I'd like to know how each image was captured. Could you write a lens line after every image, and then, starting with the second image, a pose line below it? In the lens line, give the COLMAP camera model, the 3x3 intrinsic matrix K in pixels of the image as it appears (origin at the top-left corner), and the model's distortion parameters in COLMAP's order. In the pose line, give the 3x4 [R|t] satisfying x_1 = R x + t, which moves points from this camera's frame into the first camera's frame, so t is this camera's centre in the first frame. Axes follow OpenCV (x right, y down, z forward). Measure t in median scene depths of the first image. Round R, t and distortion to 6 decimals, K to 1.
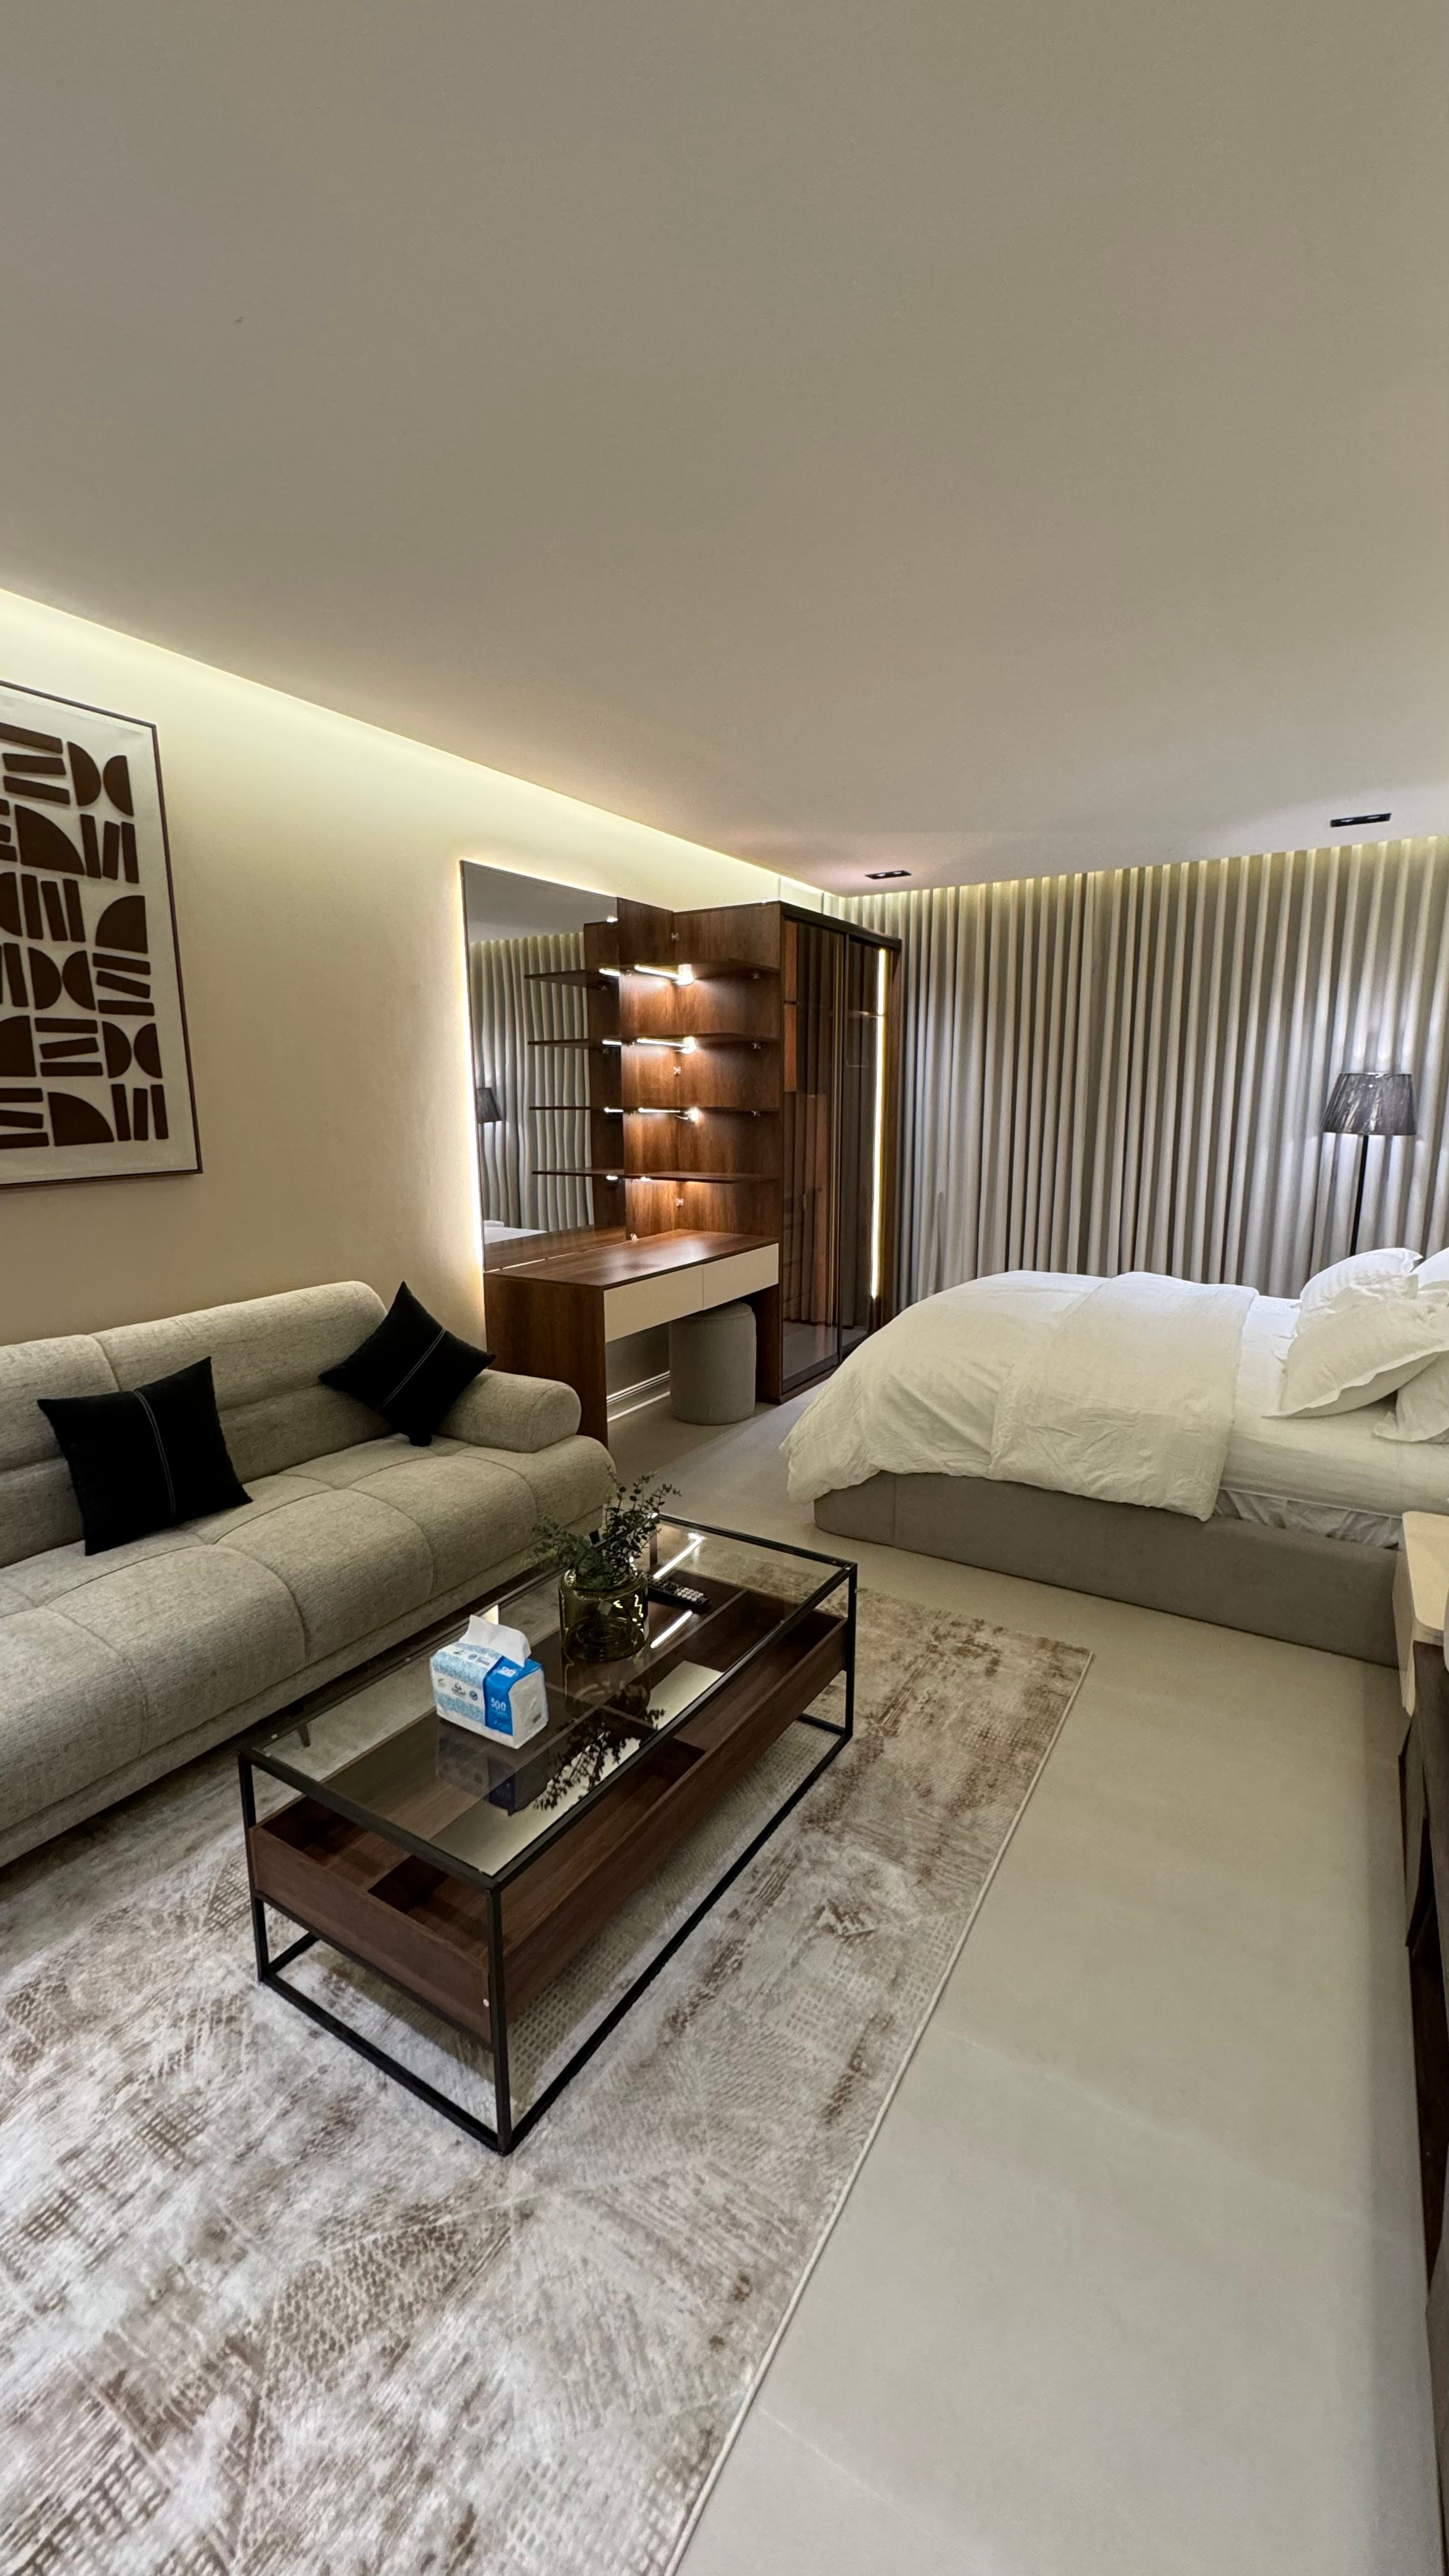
lens RADIAL K [[1037.0, 0, 727.5], [0, 1037.0, 1289.0], [0, 0, 1]] dist [0.001659, 0.000260]
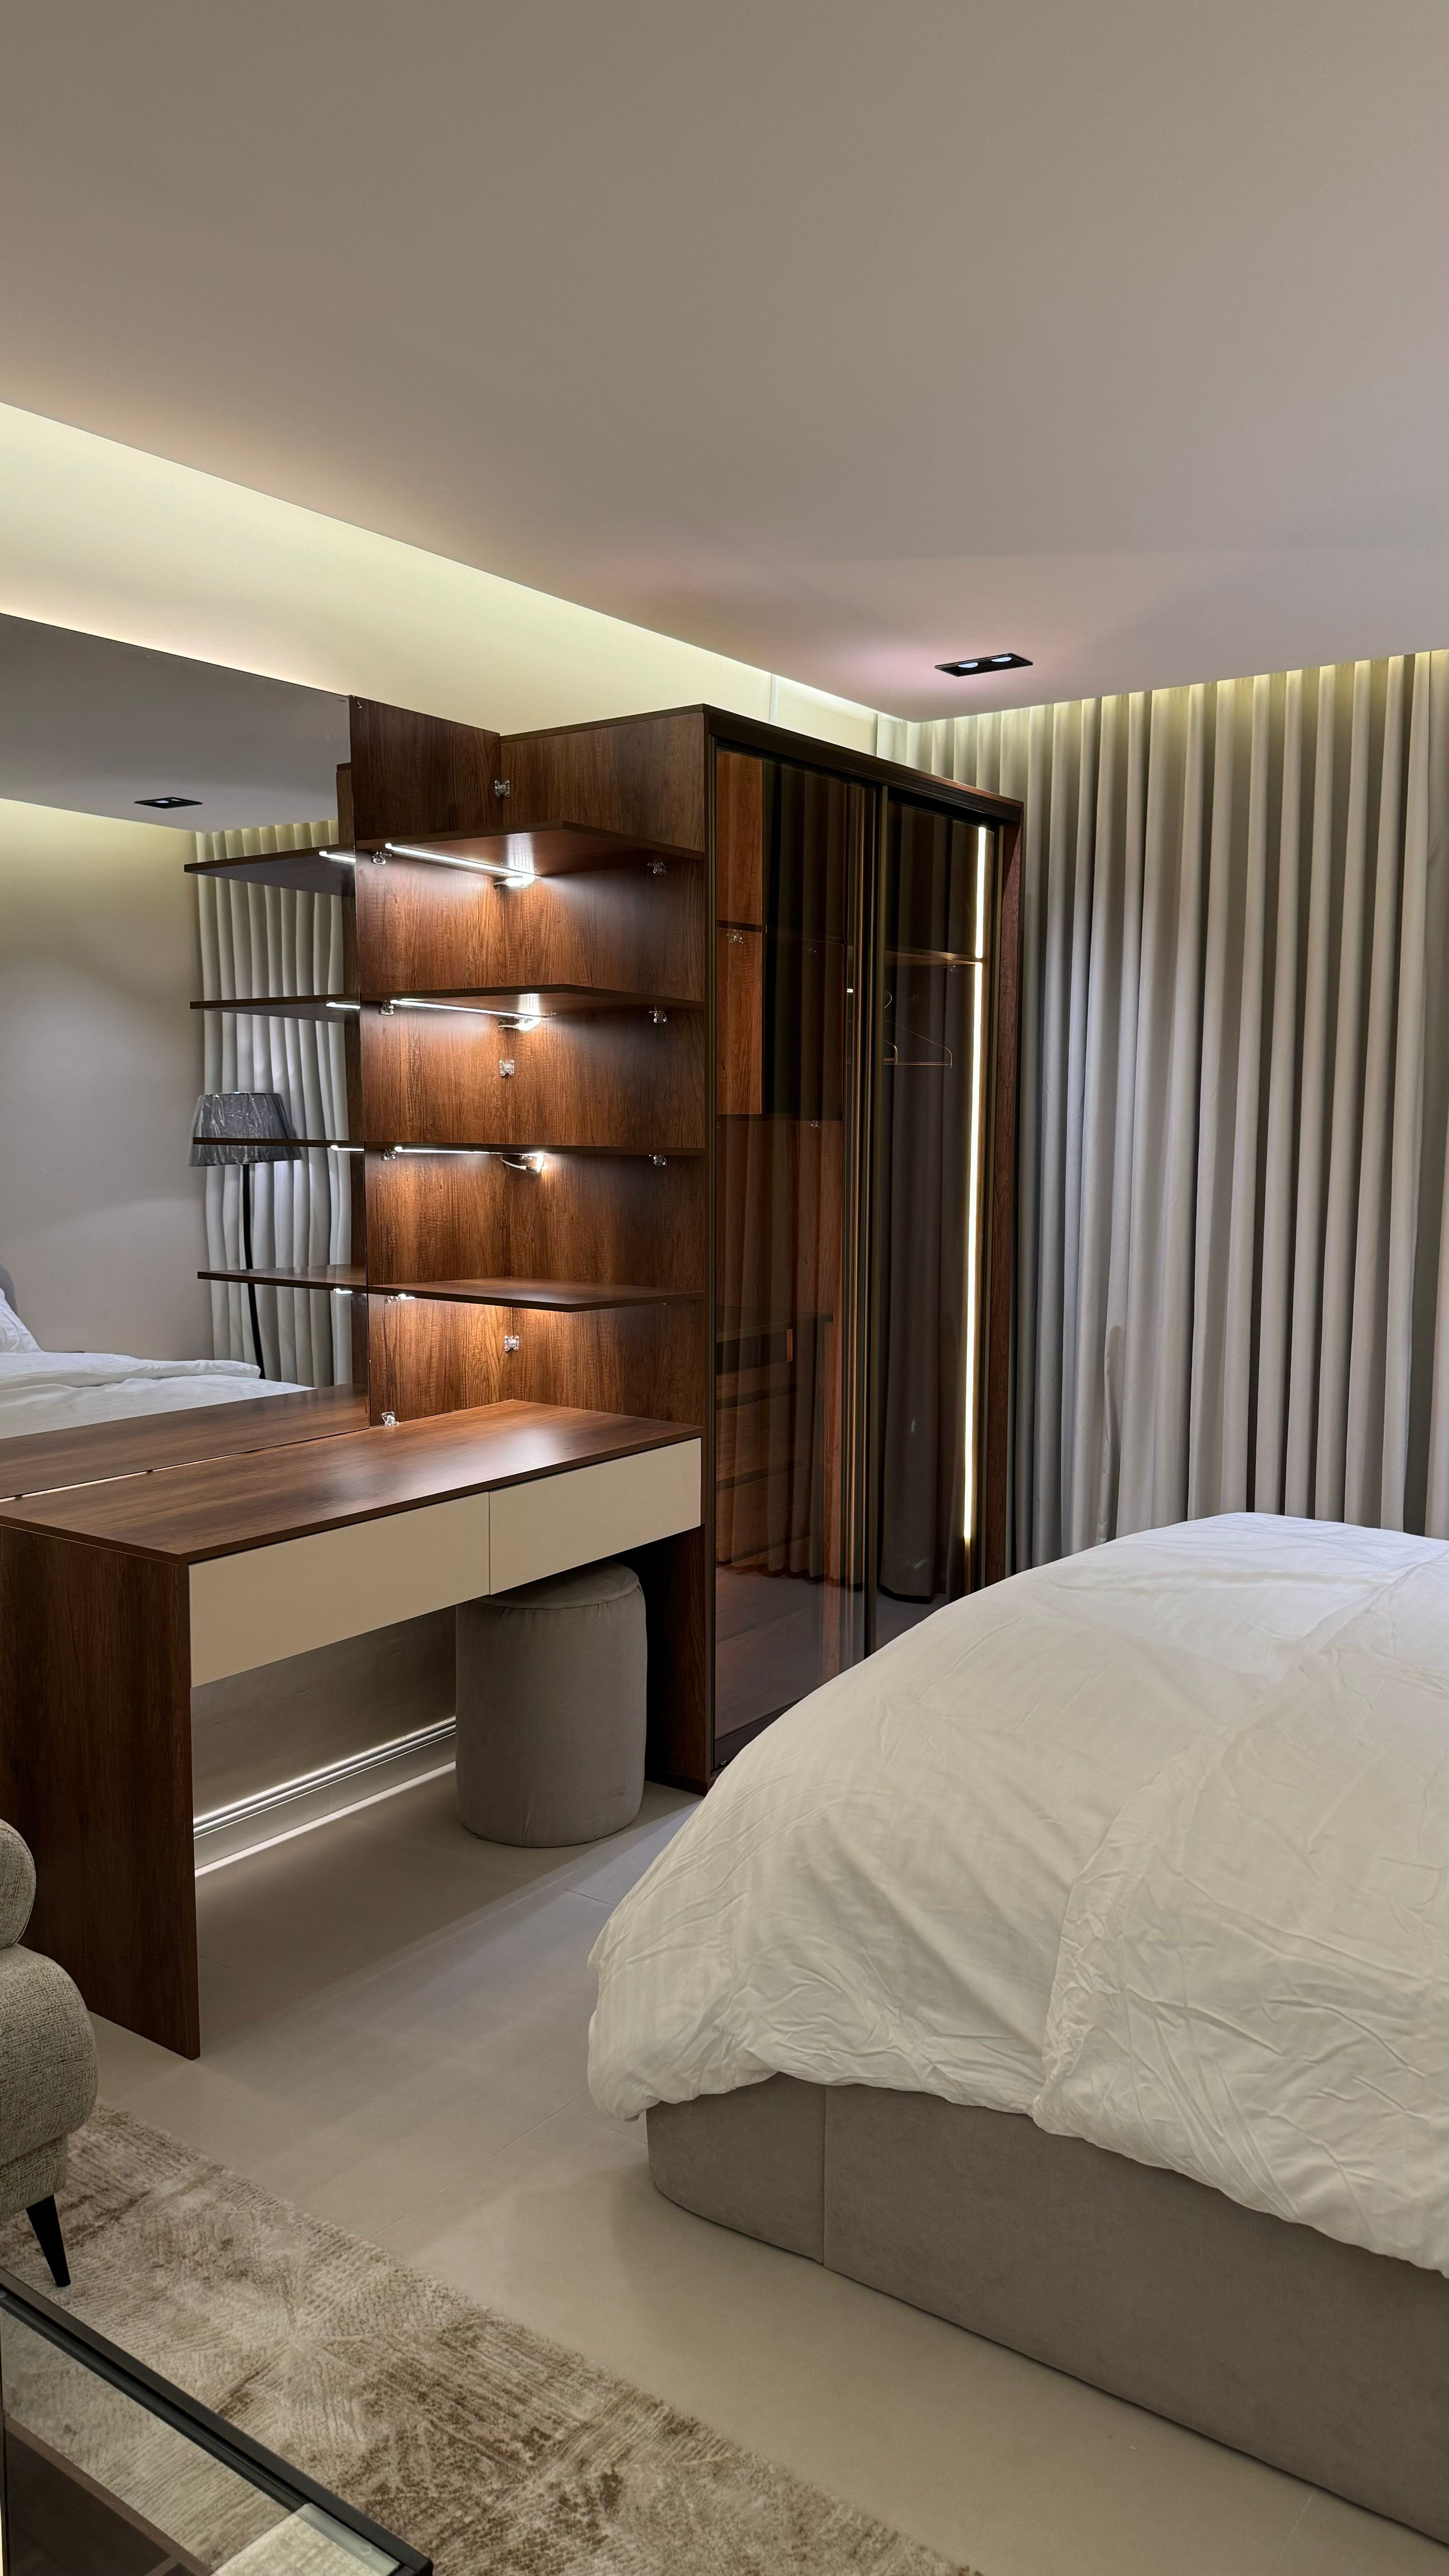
lens RADIAL K [[1801.8, 0, 724.2], [0, 1801.8, 1297.5], [0, 0, 1]] dist [0.200670, -0.438494]
pose [[0.996387, 0.017741, -0.083060, 0.124612], [-0.024872, 0.996017, -0.085627, -0.038082], [0.081210, 0.087384, 0.992859, 0.198195]]
